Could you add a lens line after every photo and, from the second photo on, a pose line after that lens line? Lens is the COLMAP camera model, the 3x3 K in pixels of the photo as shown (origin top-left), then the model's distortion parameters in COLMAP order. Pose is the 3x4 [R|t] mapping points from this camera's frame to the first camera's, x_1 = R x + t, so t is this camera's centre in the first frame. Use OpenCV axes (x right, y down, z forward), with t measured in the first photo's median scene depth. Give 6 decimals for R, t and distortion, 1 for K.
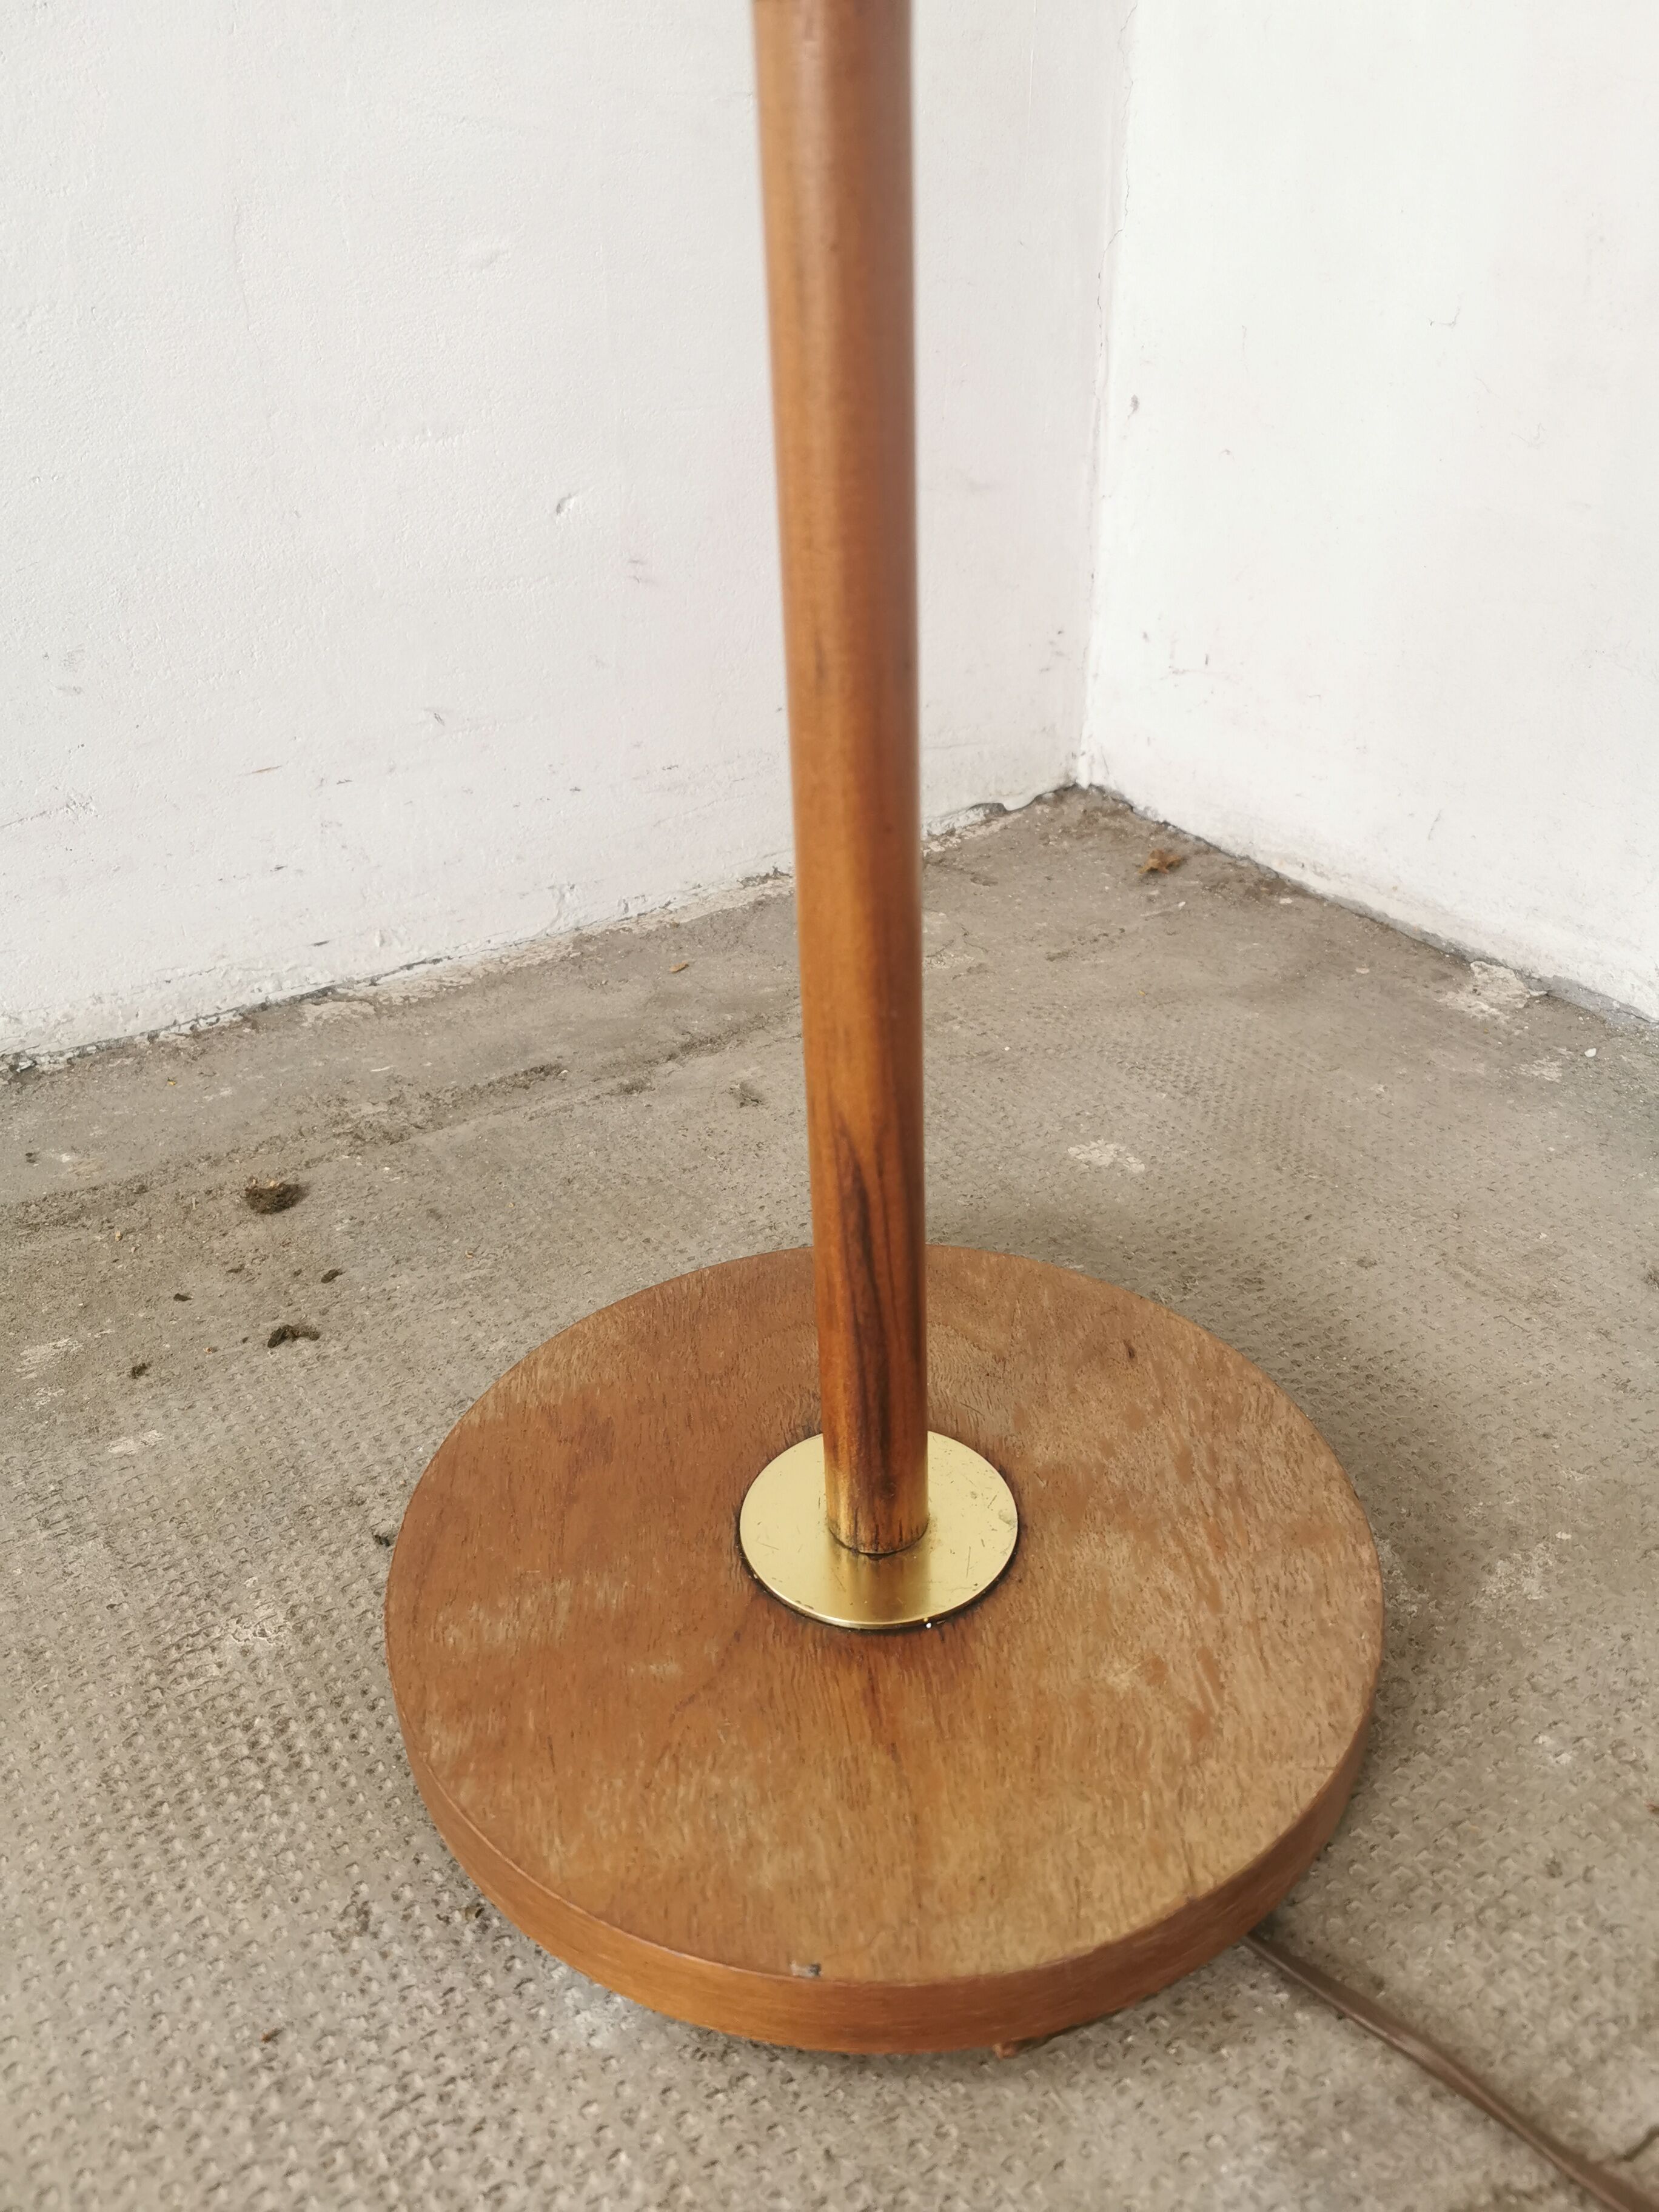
lens RADIAL K [[1692.8, 0, 831.5], [0, 1692.8, 1128.0], [0, 0, 1]] dist [0.065362, -0.098650]
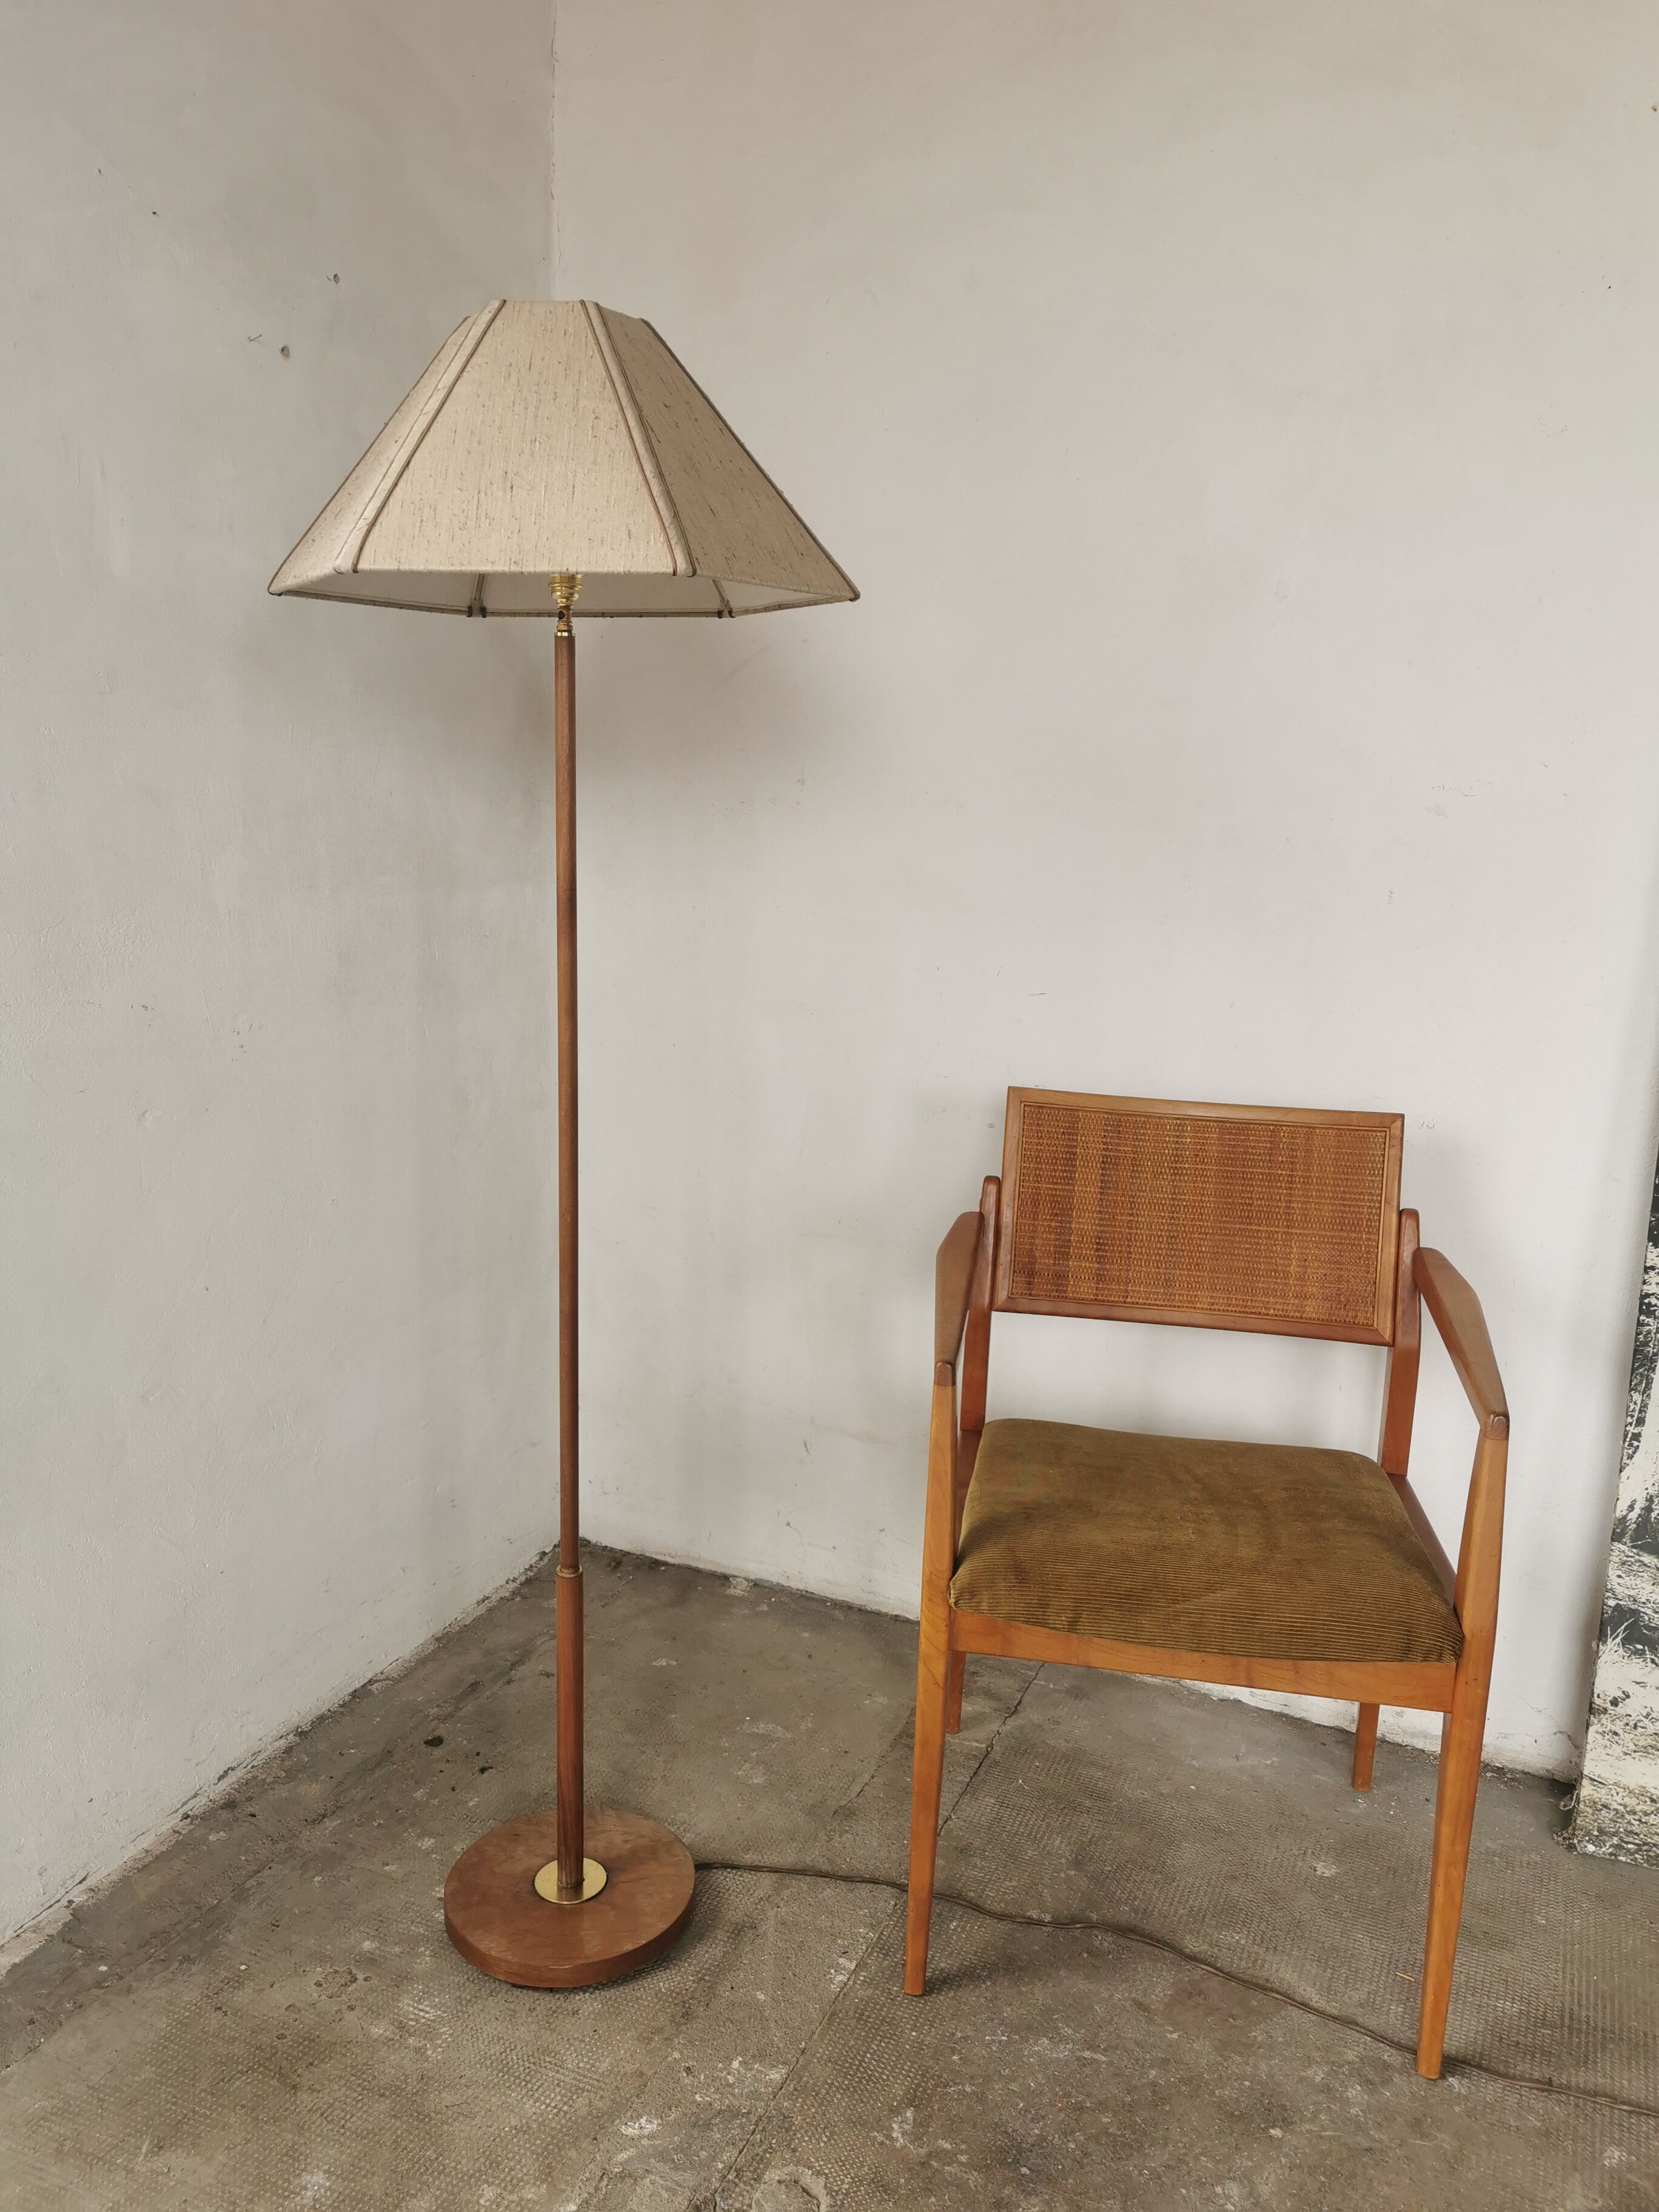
lens RADIAL K [[1692.8, 0, 839.2], [0, 1692.8, 1108.8], [0, 0, 1]] dist [0.065362, -0.098650]
pose [[0.829220, -0.062560, 0.555410, -1.569714], [0.244740, 0.934026, -0.260188, -0.053448], [-0.502490, 0.351684, 0.789824, -2.585444]]
